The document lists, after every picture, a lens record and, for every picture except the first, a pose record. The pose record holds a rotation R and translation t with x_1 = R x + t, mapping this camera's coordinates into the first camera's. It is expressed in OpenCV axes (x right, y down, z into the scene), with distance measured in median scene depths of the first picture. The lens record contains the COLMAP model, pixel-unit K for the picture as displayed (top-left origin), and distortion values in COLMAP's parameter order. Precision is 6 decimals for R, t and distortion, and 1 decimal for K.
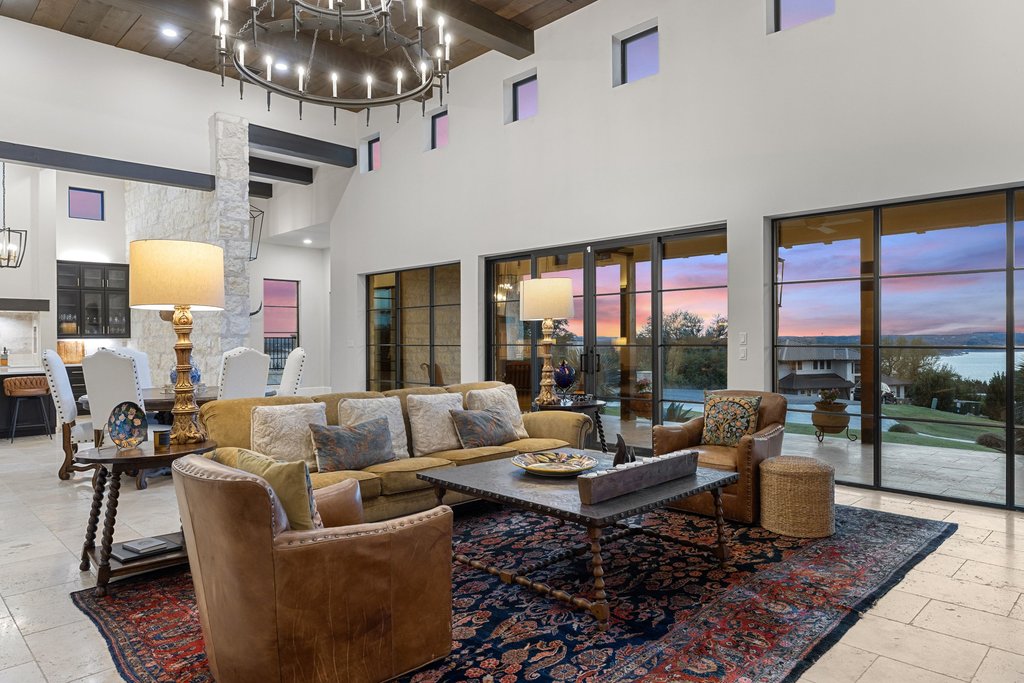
lens RADIAL K [[591.4, 0, 514.6], [0, 591.4, 338.1], [0, 0, 1]] dist [0.004506, -0.001187]
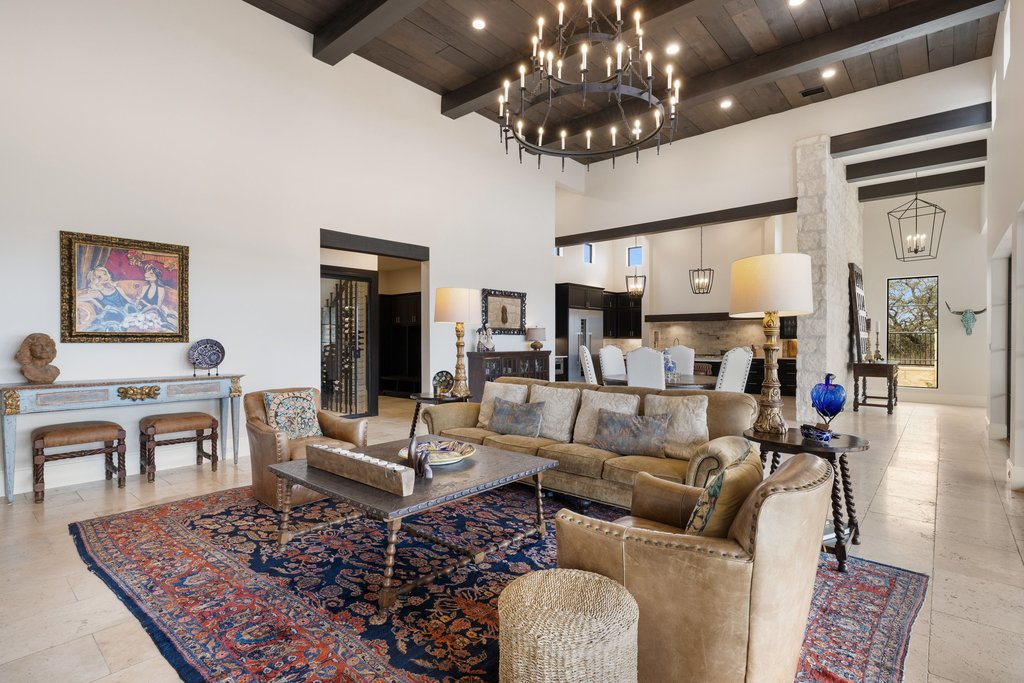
lens RADIAL K [[462.9, 0, 512.0], [0, 462.9, 341.5], [0, 0, 1]] dist [0.000414, -0.000032]
pose [[0.149986, 0.010402, -0.988633, 0.949509], [-0.001936, 0.999946, 0.010228, -0.008922], [0.988686, 0.000380, 0.149998, 1.000269]]
